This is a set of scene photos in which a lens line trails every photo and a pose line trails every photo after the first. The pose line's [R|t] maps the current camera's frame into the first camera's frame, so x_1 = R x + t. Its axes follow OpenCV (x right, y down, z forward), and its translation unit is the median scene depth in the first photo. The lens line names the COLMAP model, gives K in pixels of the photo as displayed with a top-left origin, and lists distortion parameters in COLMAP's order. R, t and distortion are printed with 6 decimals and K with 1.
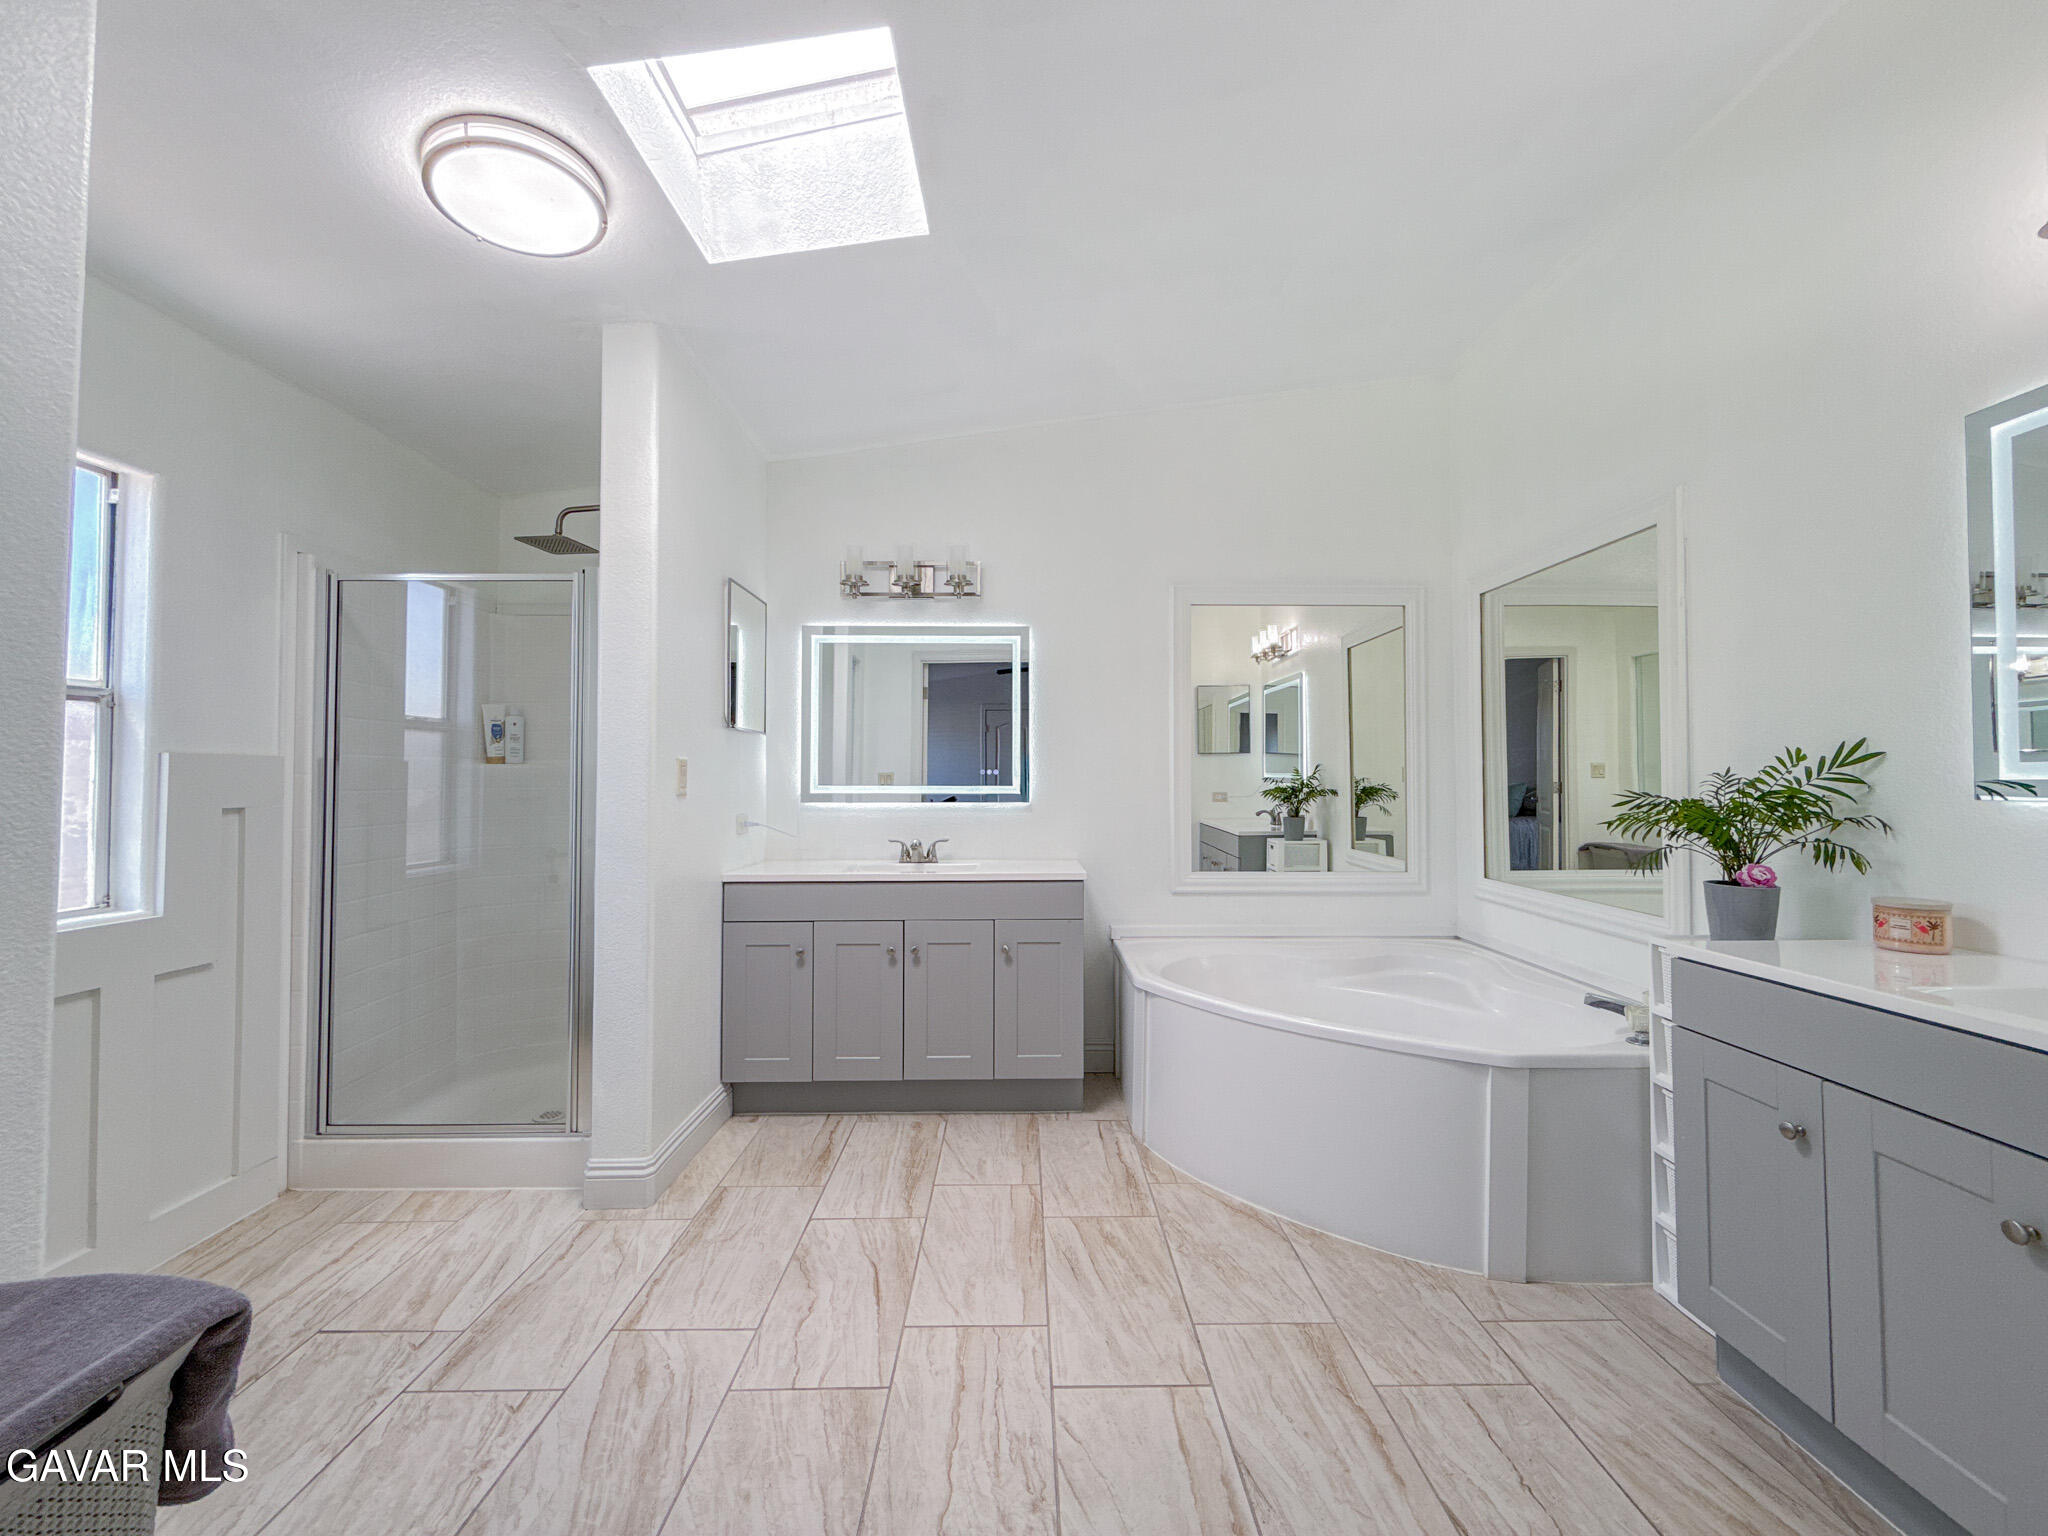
lens RADIAL K [[823.3, 0, 1034.0], [0, 823.3, 758.7], [0, 0, 1]] dist [0.001994, 0.000195]
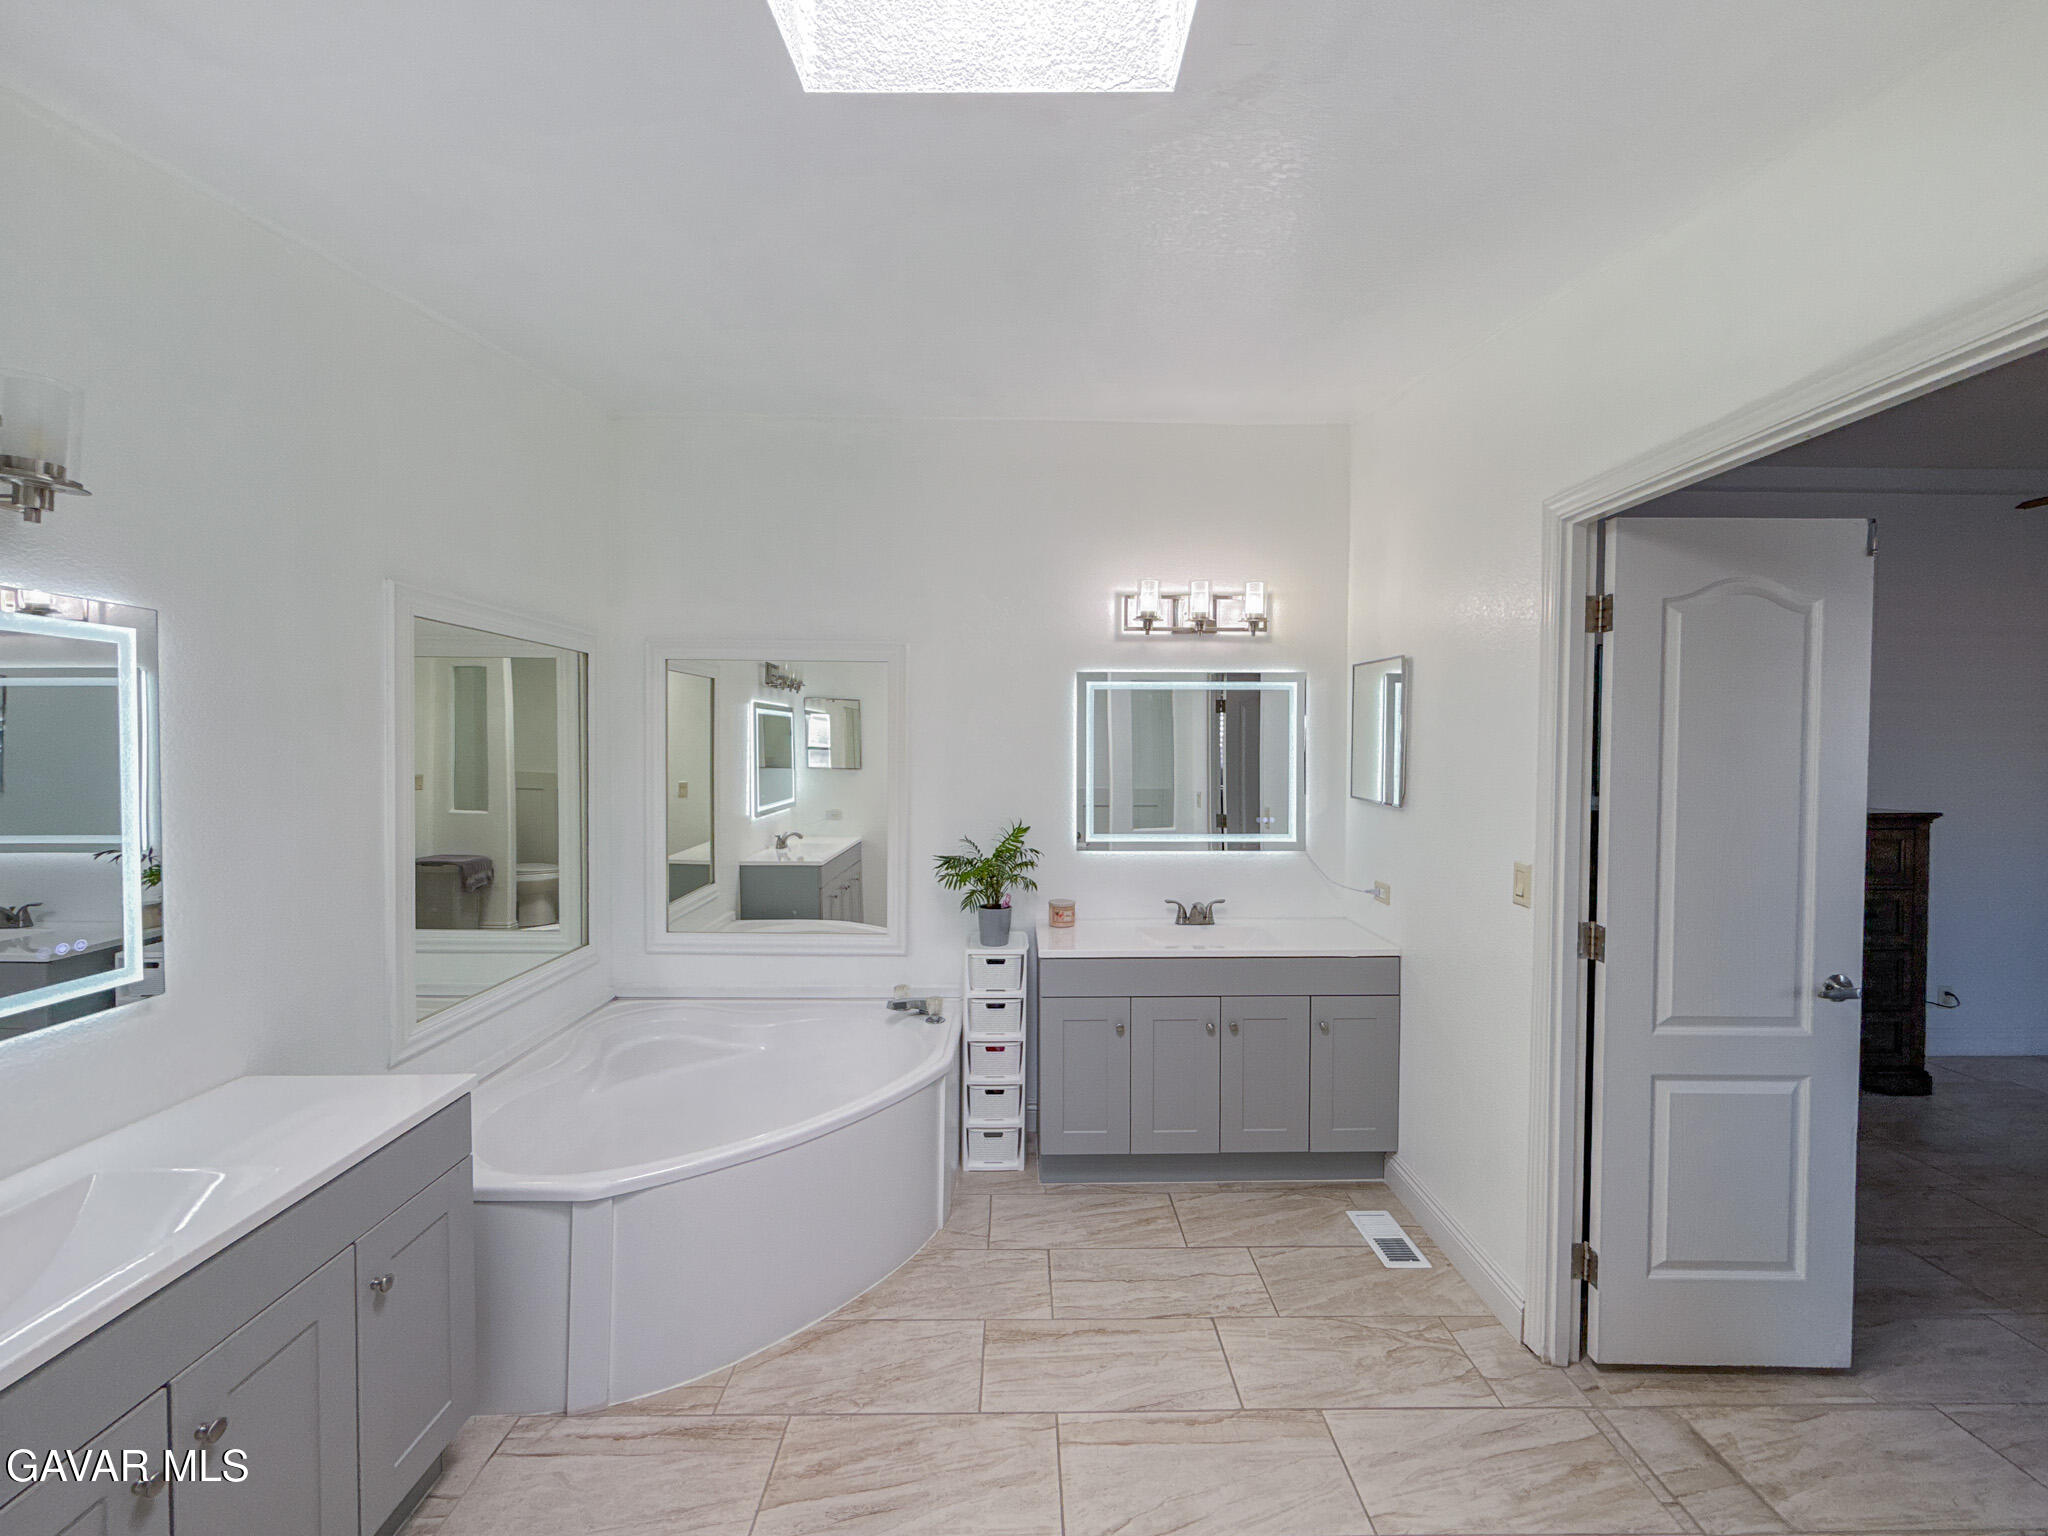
lens RADIAL K [[823.3, 0, 1026.4], [0, 823.3, 761.0], [0, 0, 1]] dist [0.001994, 0.000195]
pose [[0.000565, -0.020505, 0.999790, -0.662833], [-0.034437, 0.999196, 0.020512, -0.147277], [-0.999407, -0.034442, -0.000142, 0.736450]]
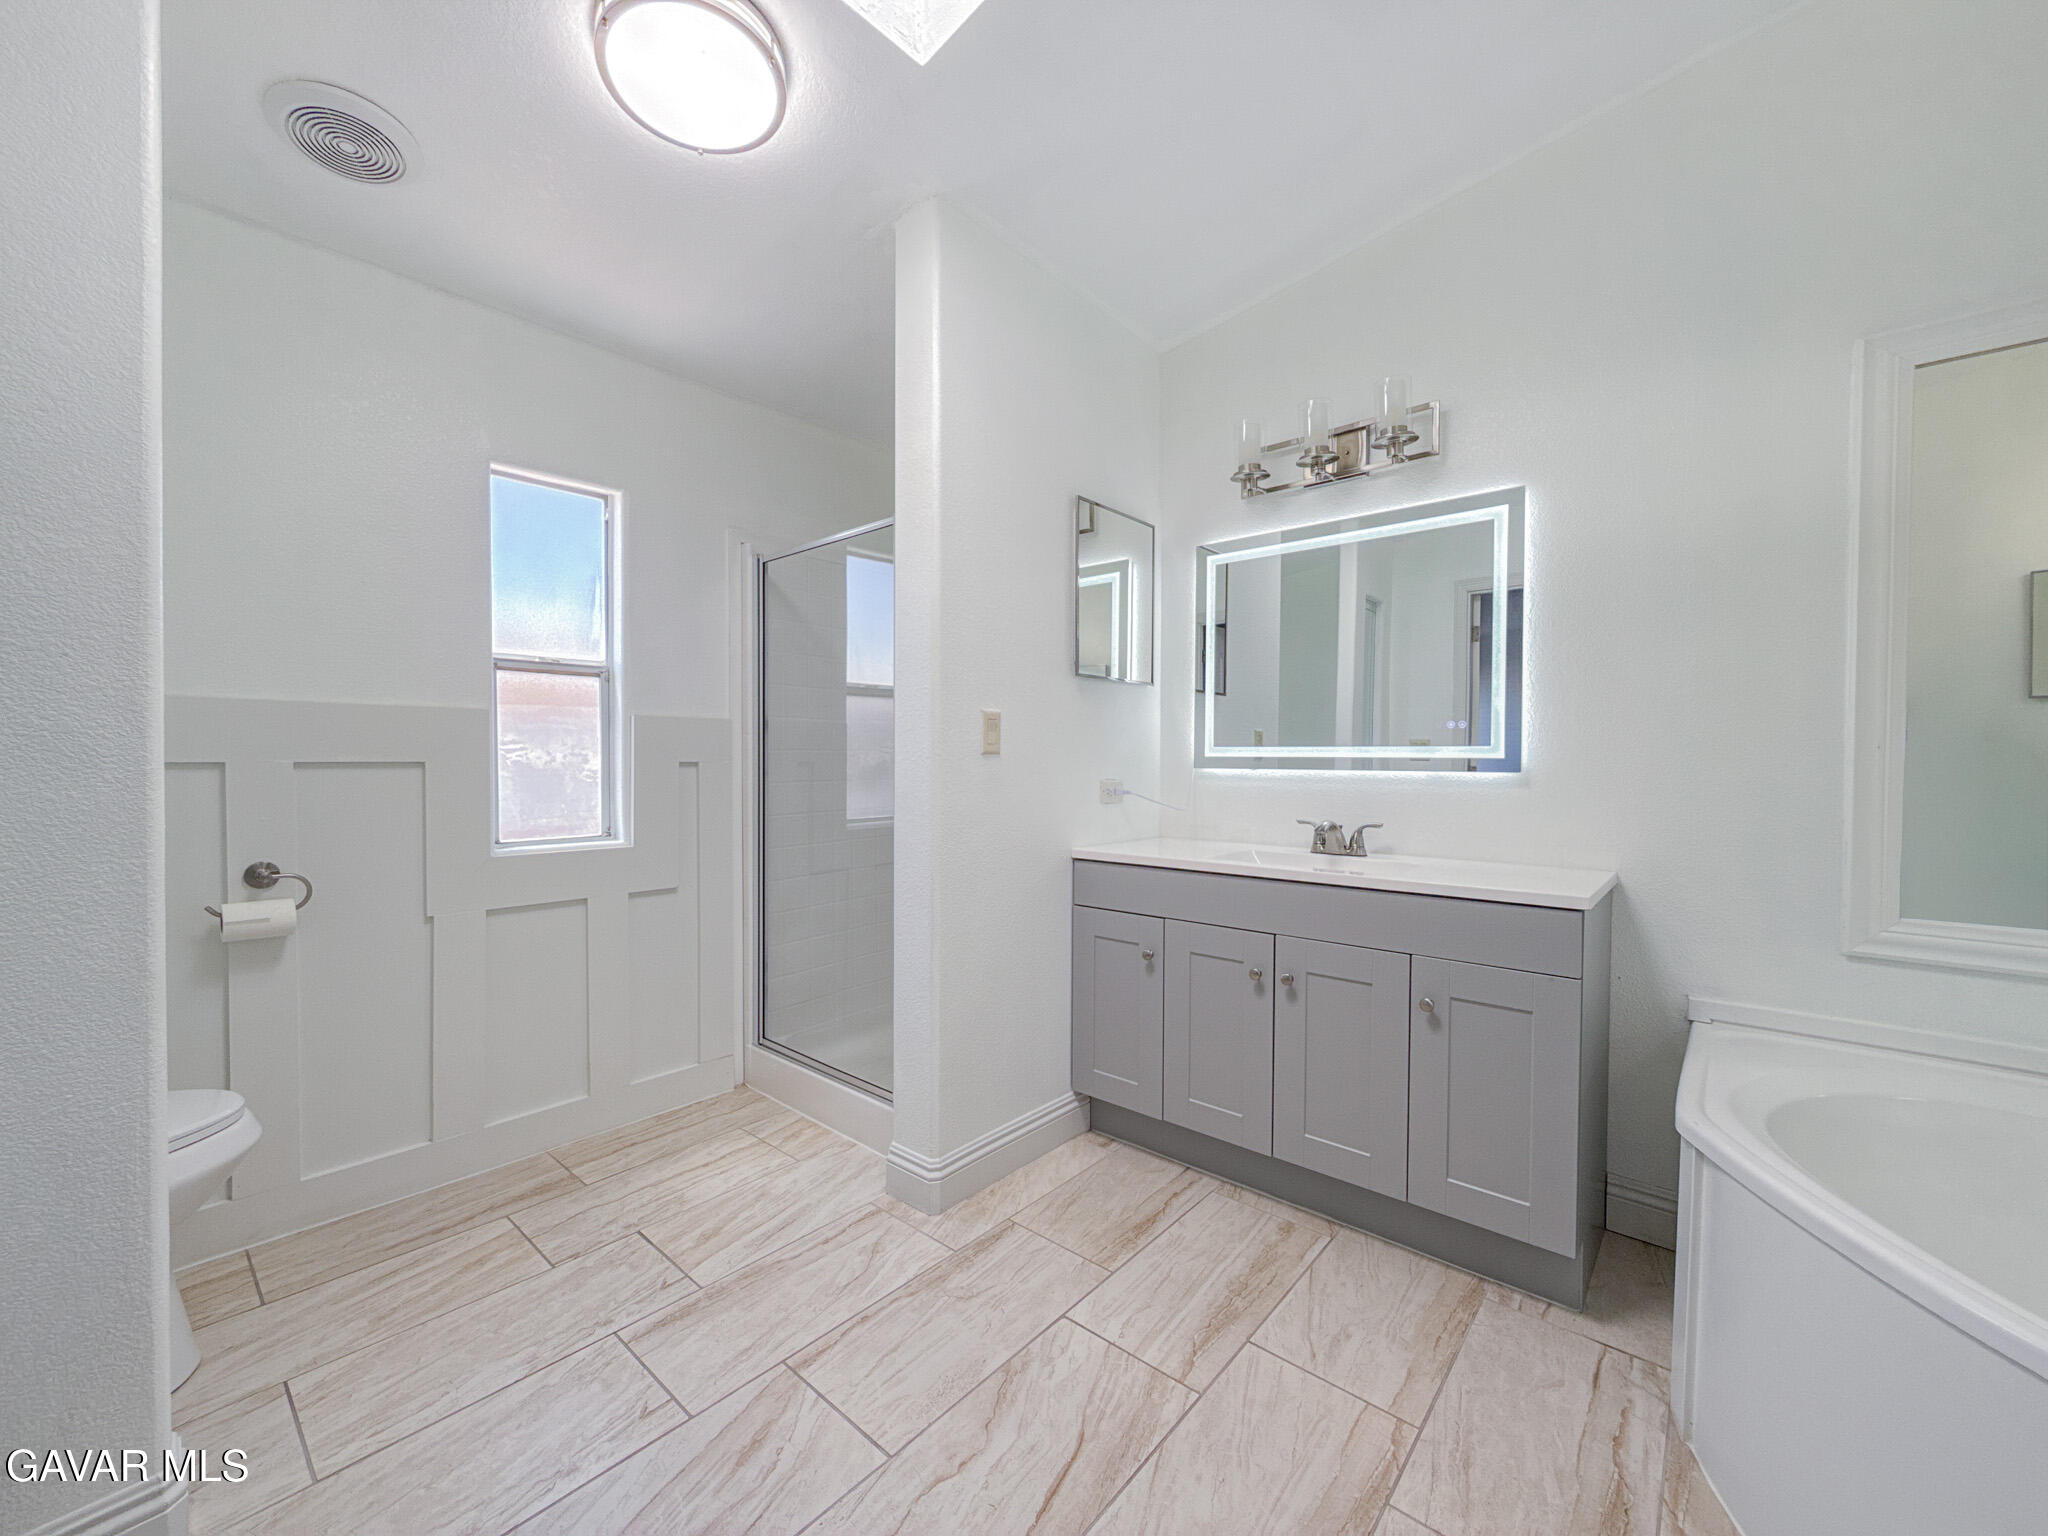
lens RADIAL K [[823.3, 0, 1025.3], [0, 823.3, 766.1], [0, 0, 1]] dist [0.001994, 0.000195]
pose [[0.743619, 0.011534, -0.668504, 0.186548], [0.013976, 0.999365, 0.032789, 0.032437], [0.668457, -0.033726, 0.742985, 0.412420]]
